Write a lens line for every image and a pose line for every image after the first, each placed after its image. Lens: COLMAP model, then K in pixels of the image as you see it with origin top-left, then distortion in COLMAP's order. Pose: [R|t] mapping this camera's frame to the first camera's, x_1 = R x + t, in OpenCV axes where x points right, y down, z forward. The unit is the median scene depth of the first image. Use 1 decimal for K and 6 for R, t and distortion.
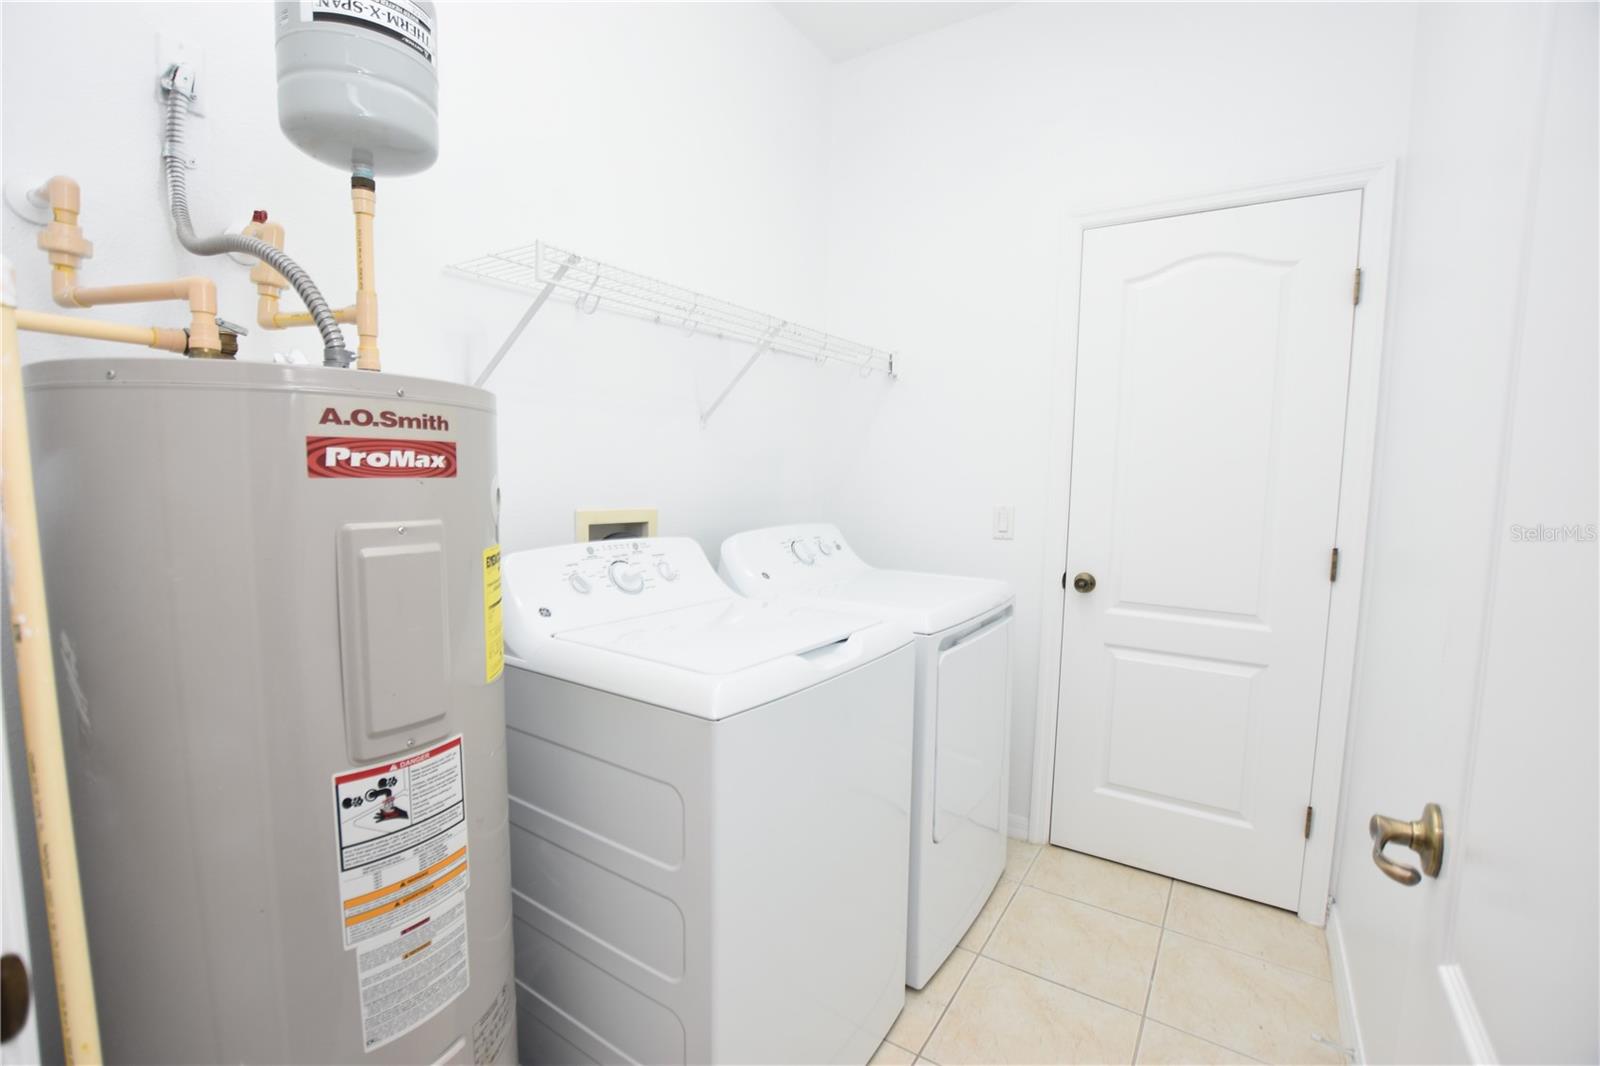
lens RADIAL K [[714.3, 0, 793.8], [0, 714.3, 538.9], [0, 0, 1]] dist [-0.029307, 0.004108]
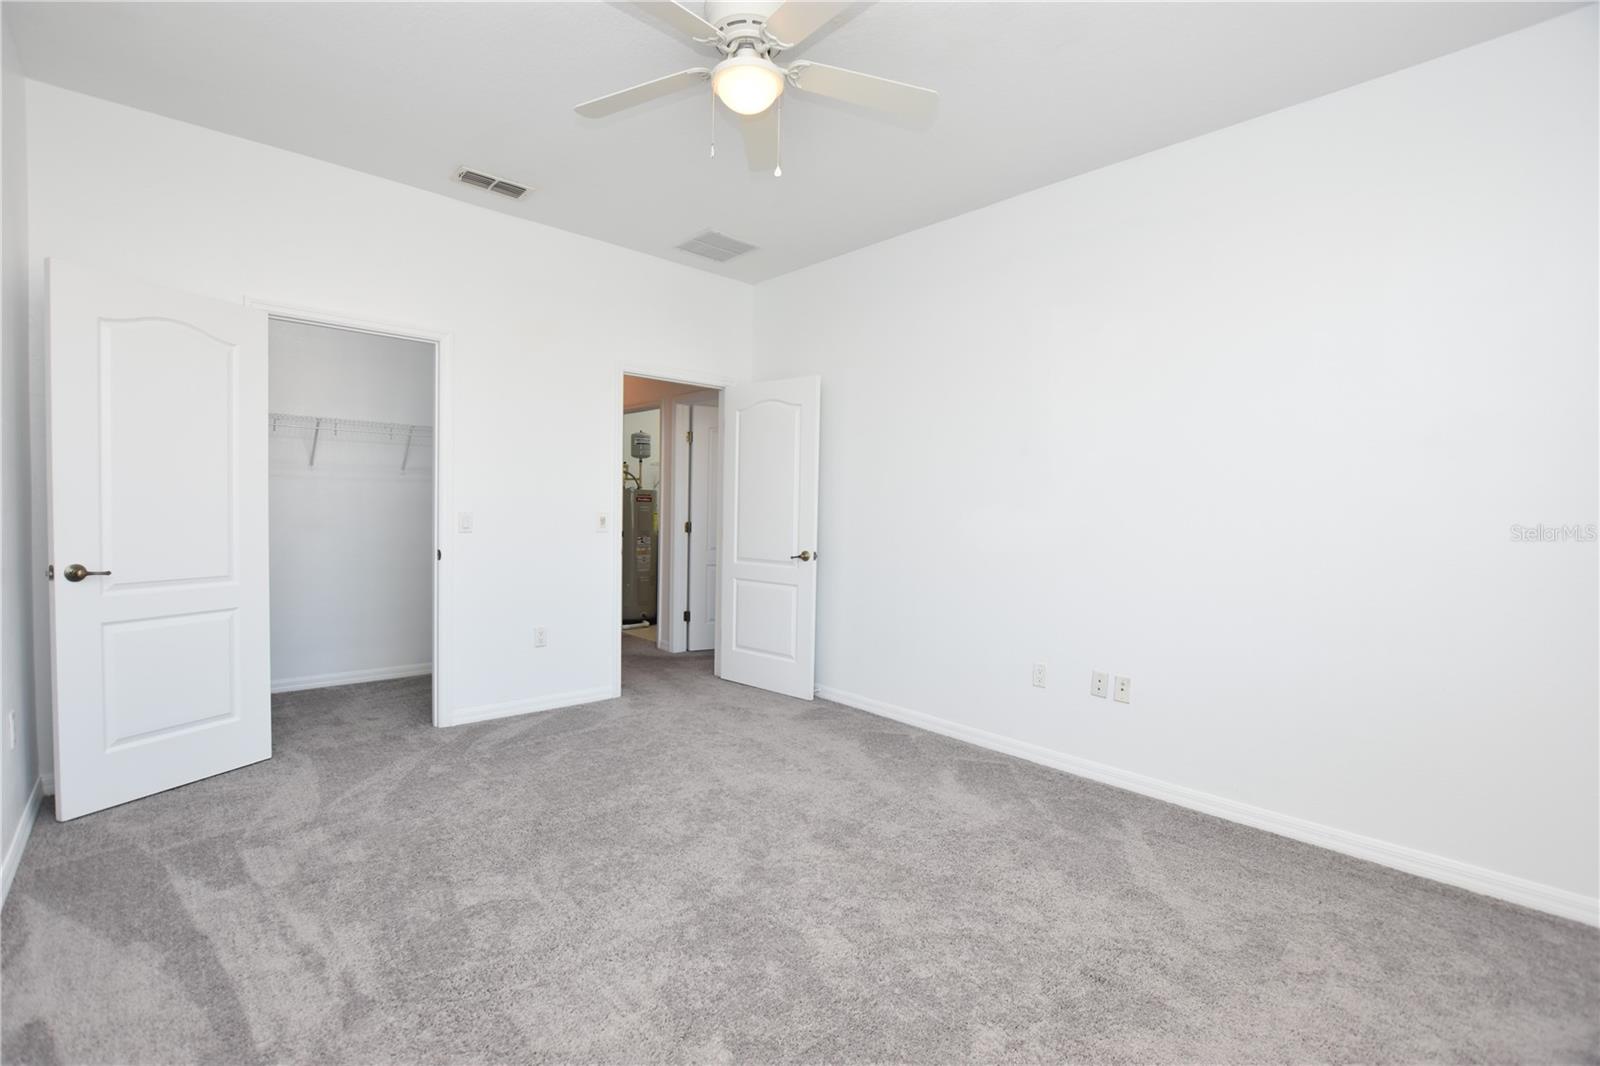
lens RADIAL K [[714.3, 0, 793.8], [0, 714.3, 538.9], [0, 0, 1]] dist [-0.029307, 0.004108]
pose [[0.973767, 0.015935, -0.226991, 2.894374], [-0.031122, 0.997497, -0.063484, 0.783893], [0.225411, 0.068883, 0.971826, -6.373800]]
